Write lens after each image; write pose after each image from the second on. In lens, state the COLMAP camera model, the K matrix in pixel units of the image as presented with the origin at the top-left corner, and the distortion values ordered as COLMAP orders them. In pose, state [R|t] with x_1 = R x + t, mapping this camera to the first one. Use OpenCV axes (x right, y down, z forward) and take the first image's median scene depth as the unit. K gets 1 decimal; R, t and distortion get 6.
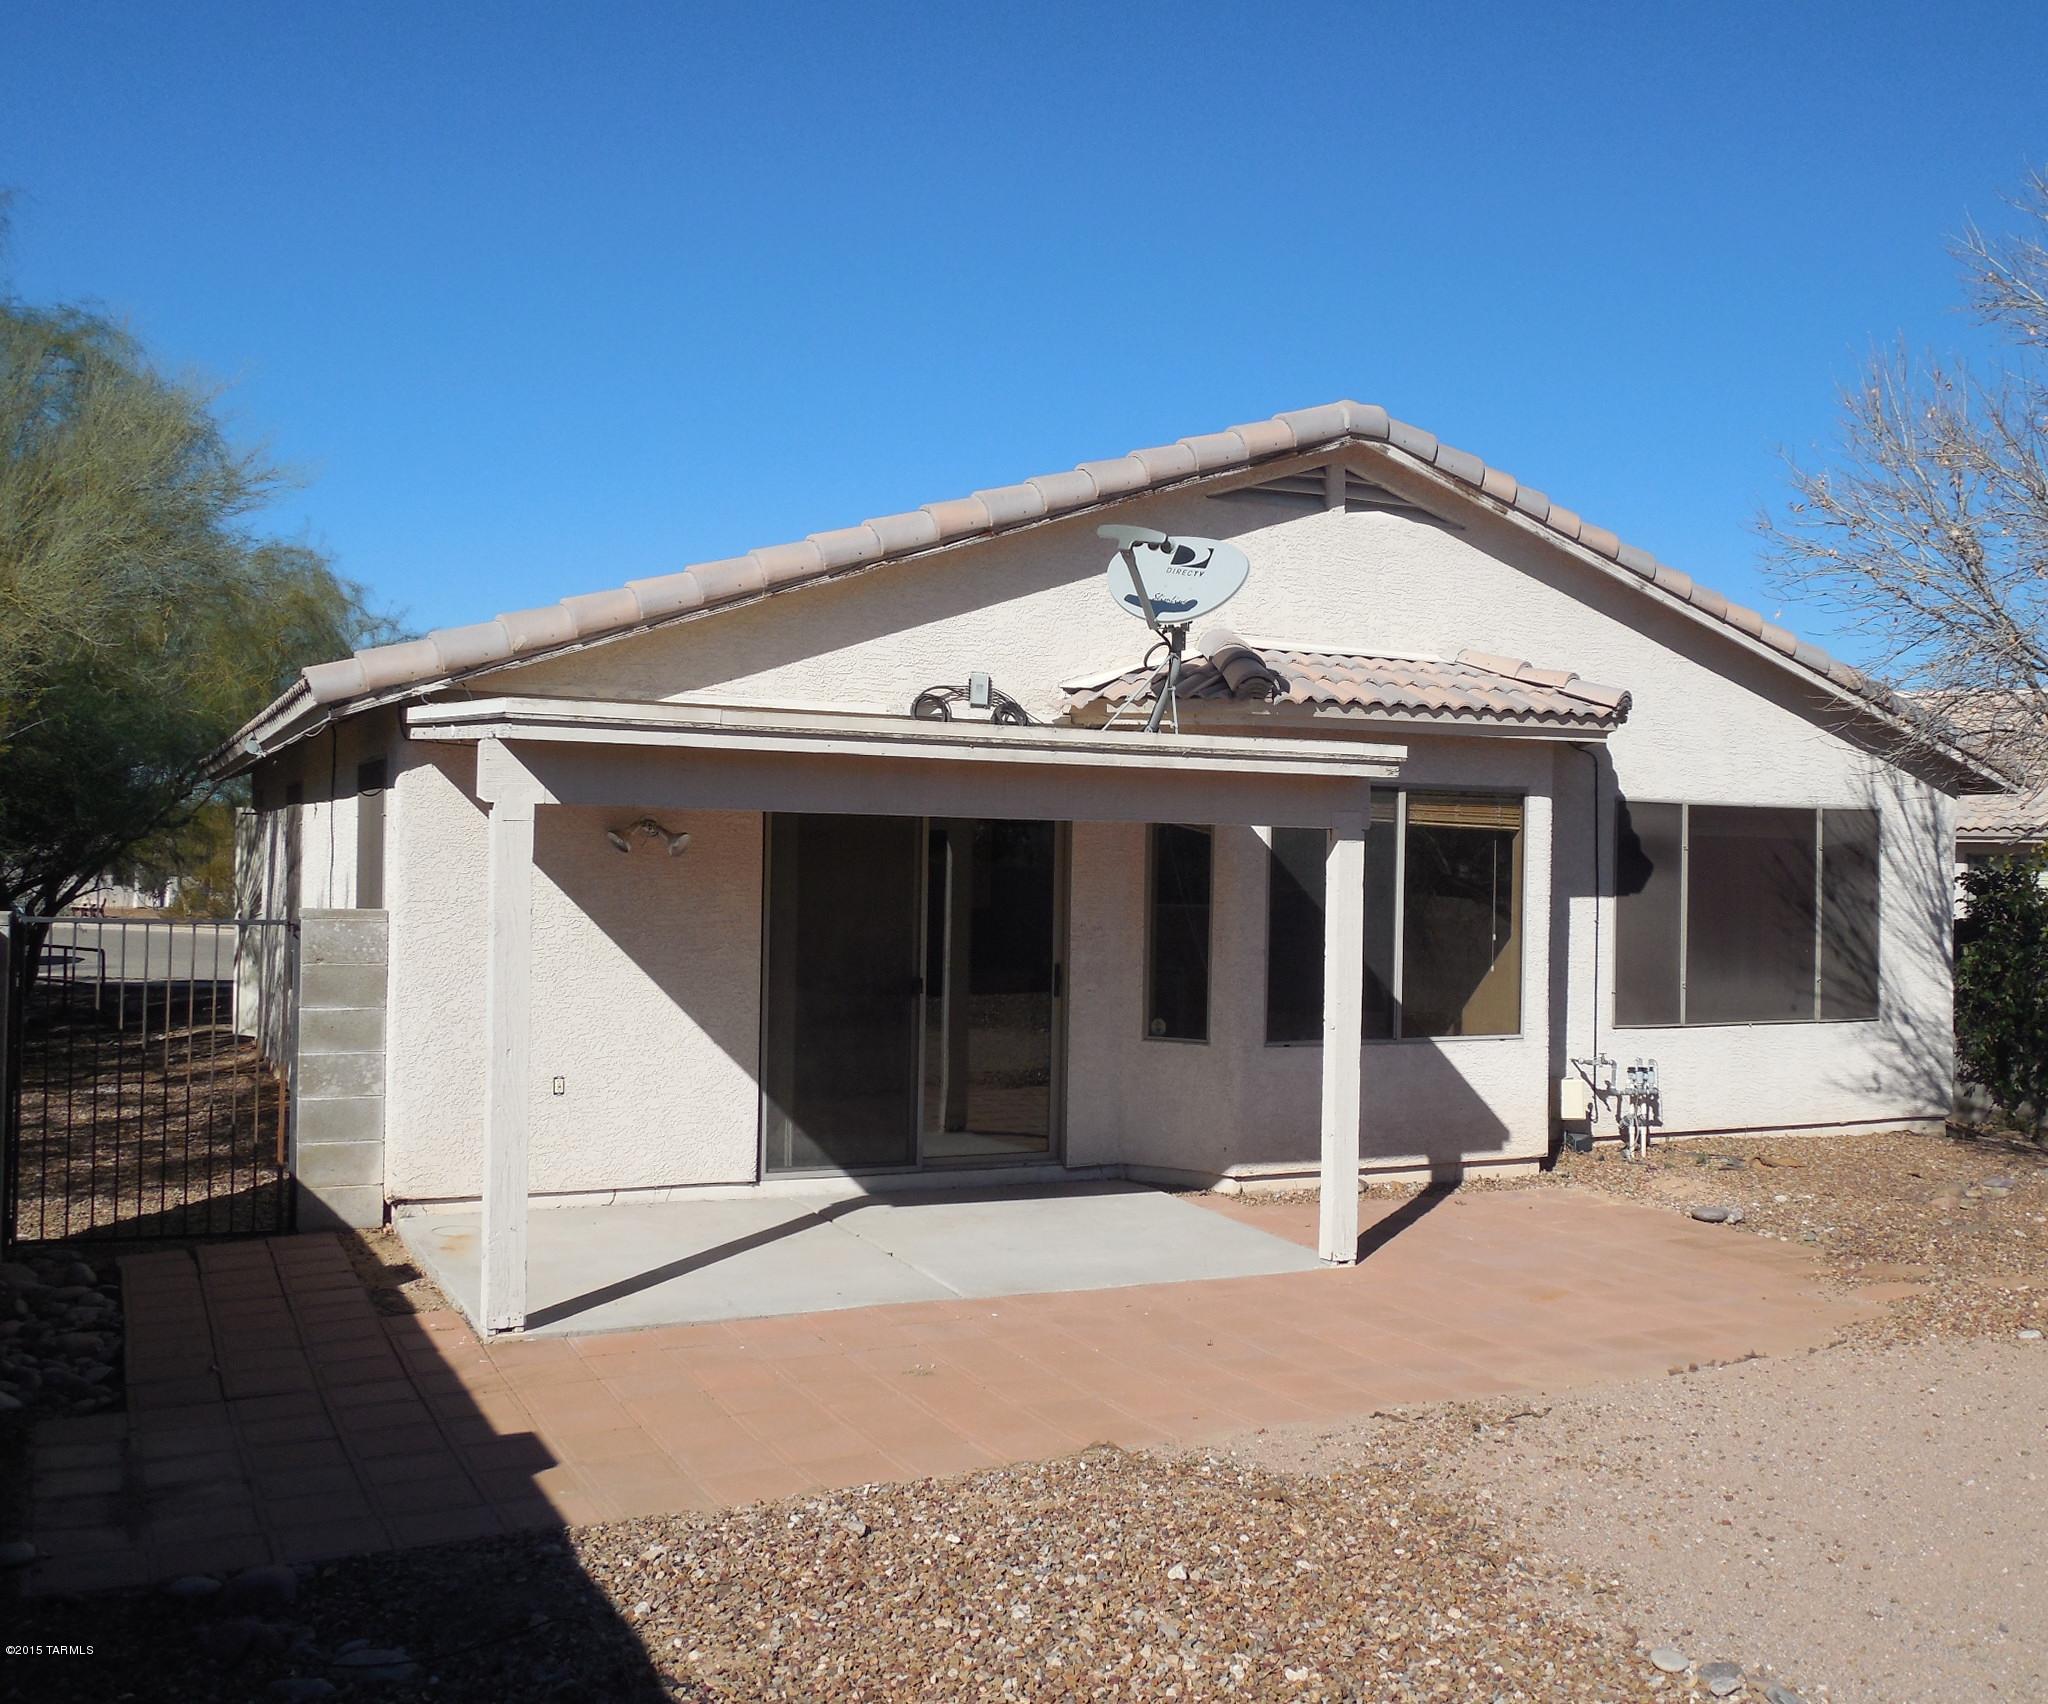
lens RADIAL K [[2044.9, 0, 1024.0], [0, 2044.9, 852.0], [0, 0, 1]] dist [-0.014192, -0.006321]
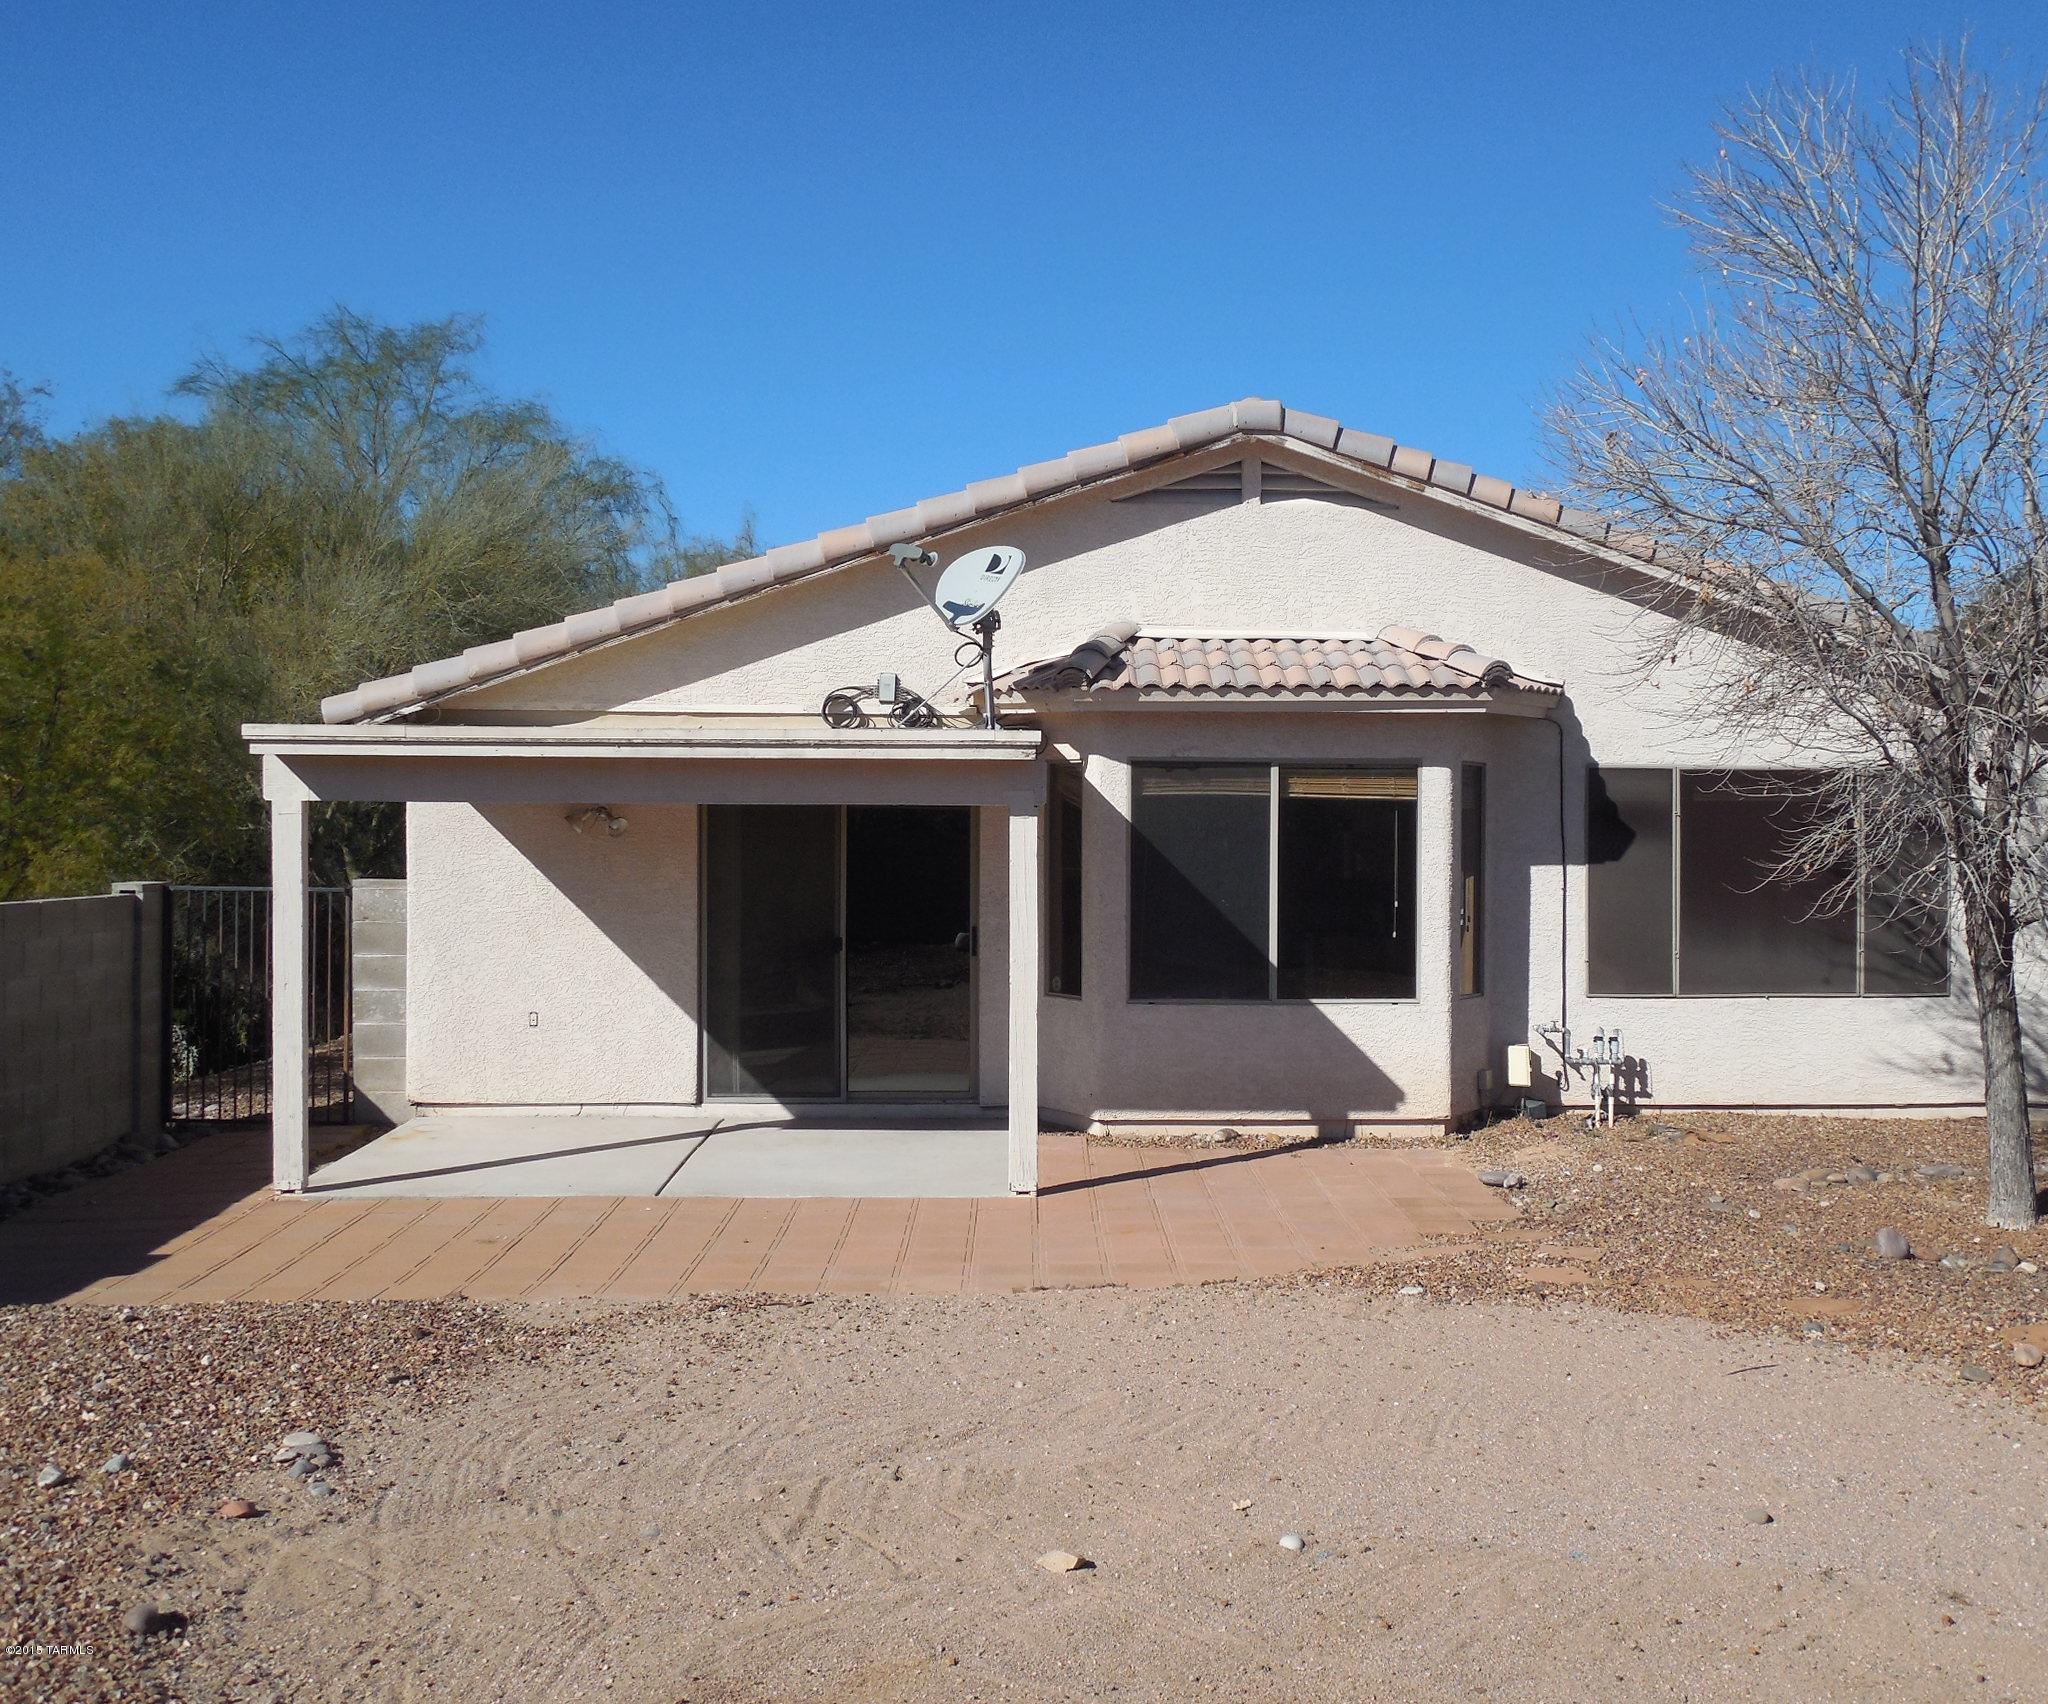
lens RADIAL K [[1995.4, 0, 1024.0], [0, 1995.4, 852.0], [0, 0, 1]] dist [-0.002815, -0.011116]
pose [[0.909246, -0.007935, -0.416182, 0.480104], [0.013690, 0.999847, 0.010846, 0.001679], [0.416033, -0.015559, 0.909216, 0.006100]]
